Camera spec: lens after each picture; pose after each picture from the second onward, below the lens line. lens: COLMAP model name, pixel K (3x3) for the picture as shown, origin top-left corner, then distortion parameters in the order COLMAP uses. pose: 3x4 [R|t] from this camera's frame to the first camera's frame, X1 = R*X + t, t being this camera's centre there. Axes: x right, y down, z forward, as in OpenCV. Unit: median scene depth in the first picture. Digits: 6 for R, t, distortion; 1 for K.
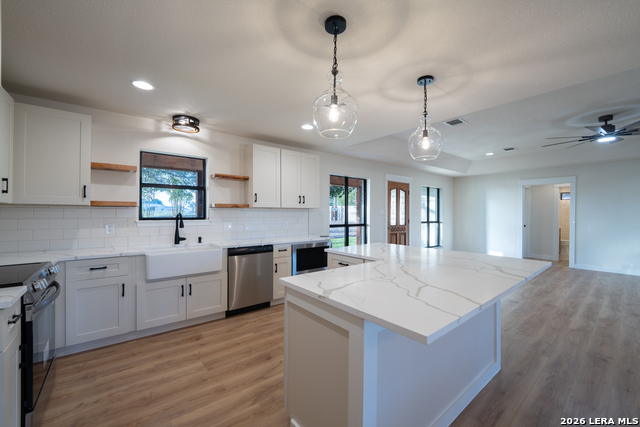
lens RADIAL K [[260.4, 0, 321.5], [0, 260.4, 213.5], [0, 0, 1]] dist [-0.013174, 0.000088]
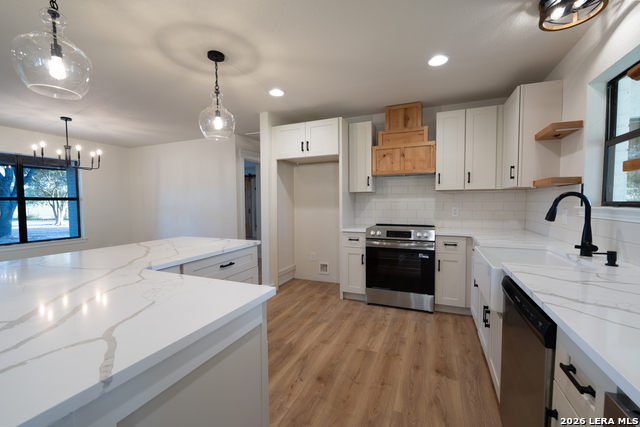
lens RADIAL K [[260.4, 0, 319.7], [0, 260.4, 213.1], [0, 0, 1]] dist [-0.013174, 0.000088]
pose [[-0.883708, 0.018894, -0.467657, 0.158818], [-0.000674, 0.999132, 0.041640, 0.026377], [0.468038, 0.037113, -0.882929, 1.732156]]
